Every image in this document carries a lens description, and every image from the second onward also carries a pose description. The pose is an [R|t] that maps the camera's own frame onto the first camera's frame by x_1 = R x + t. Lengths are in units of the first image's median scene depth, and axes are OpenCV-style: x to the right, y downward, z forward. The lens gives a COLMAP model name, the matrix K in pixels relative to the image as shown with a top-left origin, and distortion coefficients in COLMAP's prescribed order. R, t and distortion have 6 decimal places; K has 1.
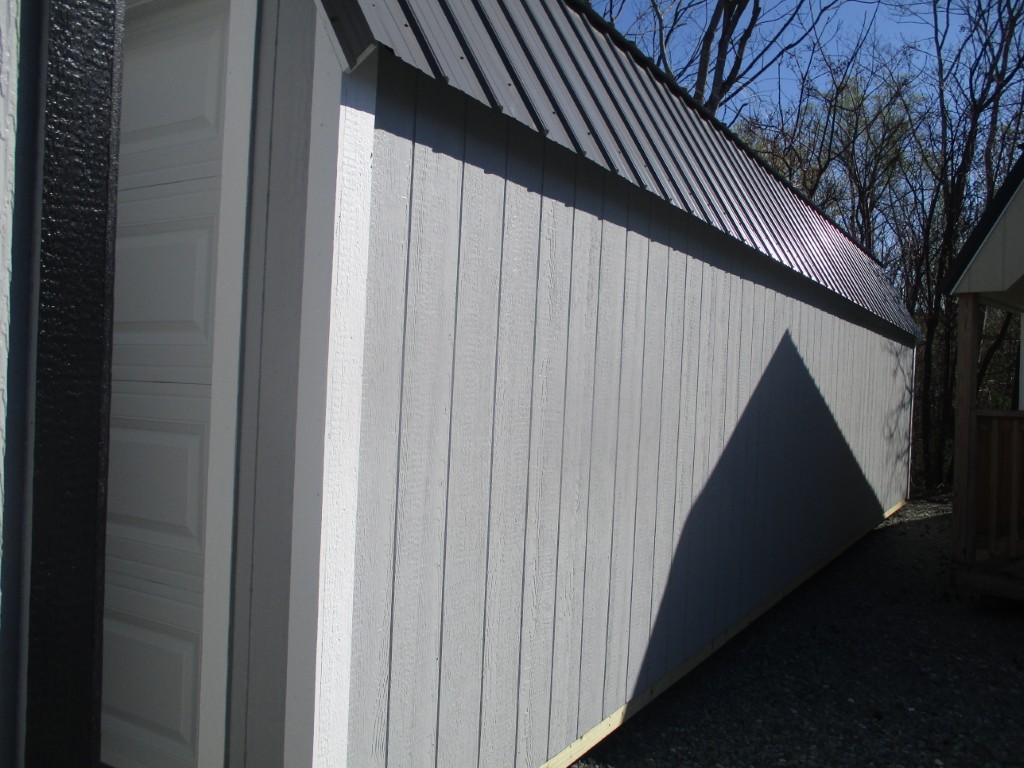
lens RADIAL K [[851.0, 0, 513.8], [0, 851.0, 384.0], [0, 0, 1]] dist [-0.025812, 0.018013]
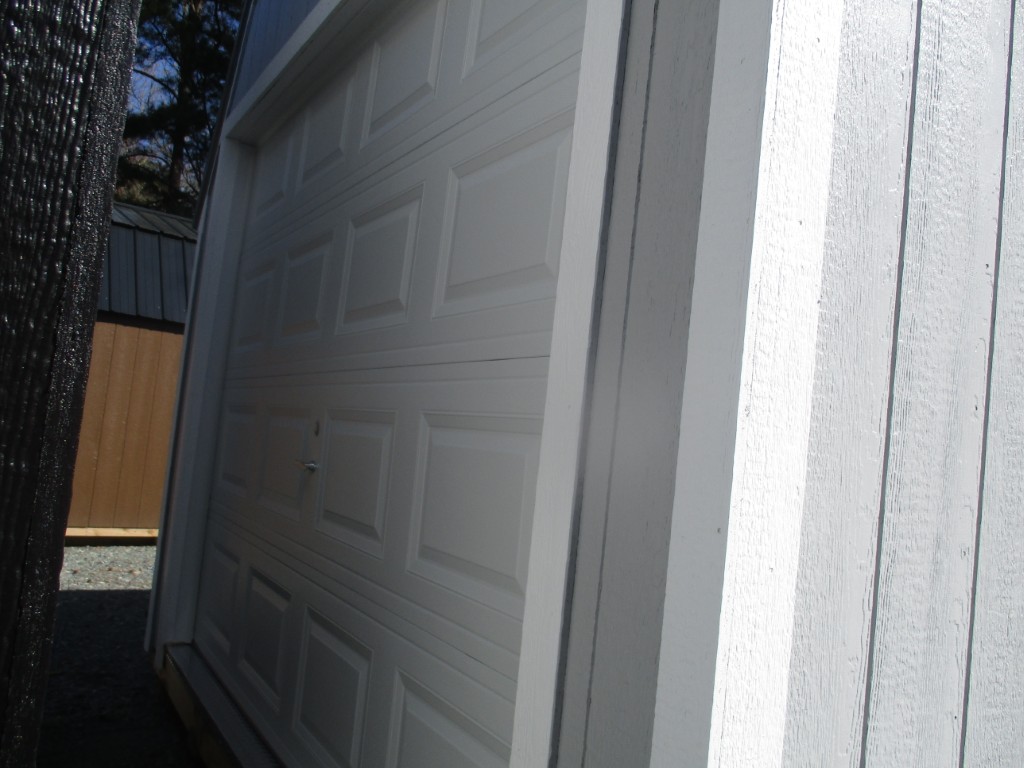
lens RADIAL K [[851.0, 0, 510.4], [0, 851.0, 380.3], [0, 0, 1]] dist [-0.025812, 0.018013]
pose [[0.884051, 0.016038, -0.467115, -0.102509], [-0.067735, 0.993257, -0.094091, 0.091468], [0.462456, 0.114821, 0.879176, 0.472096]]
